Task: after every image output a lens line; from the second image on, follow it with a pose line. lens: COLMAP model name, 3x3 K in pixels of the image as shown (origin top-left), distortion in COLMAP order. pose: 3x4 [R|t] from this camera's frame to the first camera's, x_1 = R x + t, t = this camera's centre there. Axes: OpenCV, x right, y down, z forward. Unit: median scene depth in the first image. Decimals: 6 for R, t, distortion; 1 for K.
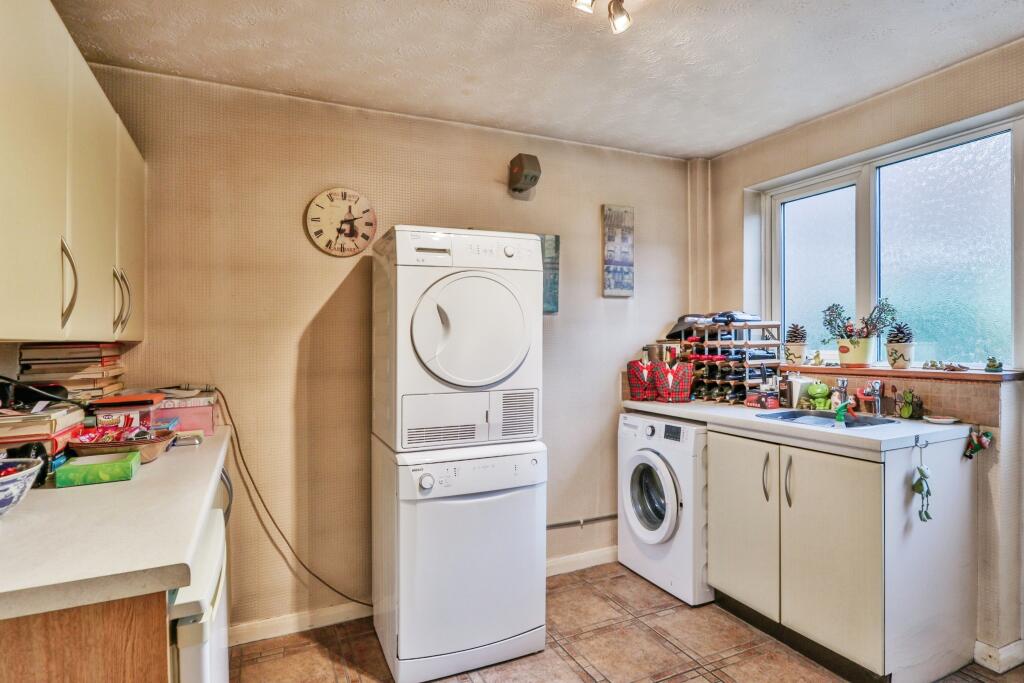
lens RADIAL K [[546.9, 0, 513.1], [0, 546.9, 339.5], [0, 0, 1]] dist [-0.001784, -0.000419]
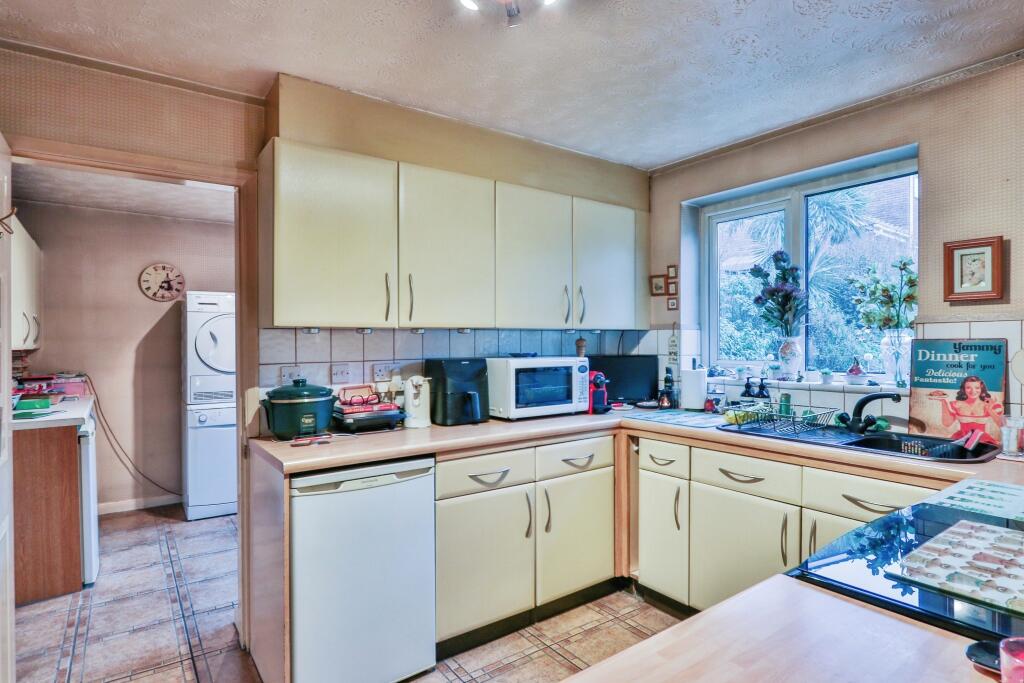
lens RADIAL K [[546.9, 0, 511.0], [0, 546.9, 348.0], [0, 0, 1]] dist [-0.001784, -0.000419]
pose [[0.982408, 0.004344, 0.186696, 0.489969], [-0.006667, 0.999908, 0.011817, -0.027400], [-0.186627, -0.012854, 0.982347, -1.007816]]
